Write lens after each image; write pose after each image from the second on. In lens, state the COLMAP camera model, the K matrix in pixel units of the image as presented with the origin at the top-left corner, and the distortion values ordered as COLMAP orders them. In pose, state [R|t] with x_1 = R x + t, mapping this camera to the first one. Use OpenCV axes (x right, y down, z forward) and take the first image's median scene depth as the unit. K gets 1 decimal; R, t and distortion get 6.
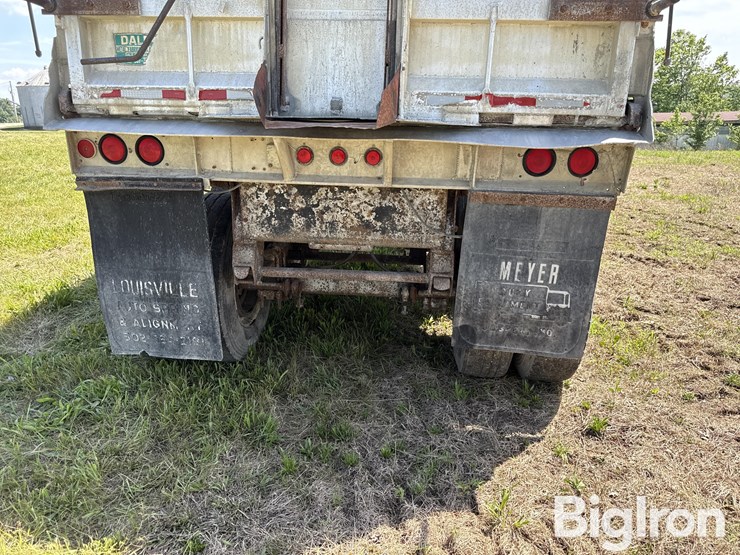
lens RADIAL K [[521.6, 0, 367.9], [0, 521.6, 276.6], [0, 0, 1]] dist [0.090094, -0.130865]
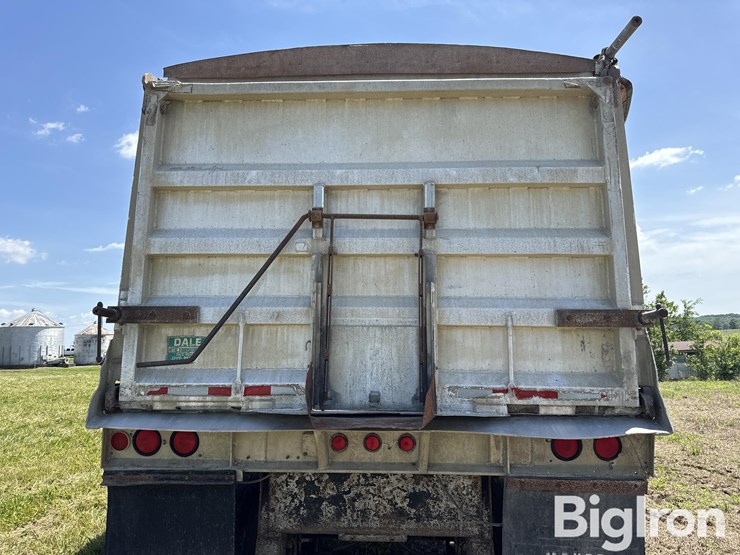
lens RADIAL K [[521.6, 0, 367.9], [0, 521.6, 276.6], [0, 0, 1]] dist [0.090094, -0.130865]
pose [[0.998462, -0.010822, 0.054375, -0.116784], [0.032250, 0.911124, -0.410868, -0.102534], [-0.045096, 0.411989, 0.910072, -0.070633]]
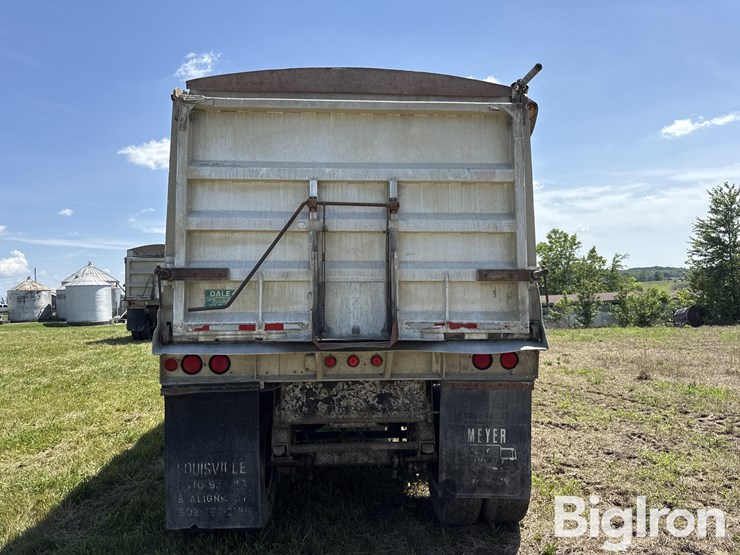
lens RADIAL K [[524.7, 0, 363.1], [0, 524.7, 276.7], [0, 0, 1]] dist [0.146877, -0.253316]
pose [[0.988894, -0.020495, 0.147205, -0.243130], [0.067929, 0.943270, -0.325002, 0.033509], [-0.132193, 0.331392, 0.934186, -0.486676]]
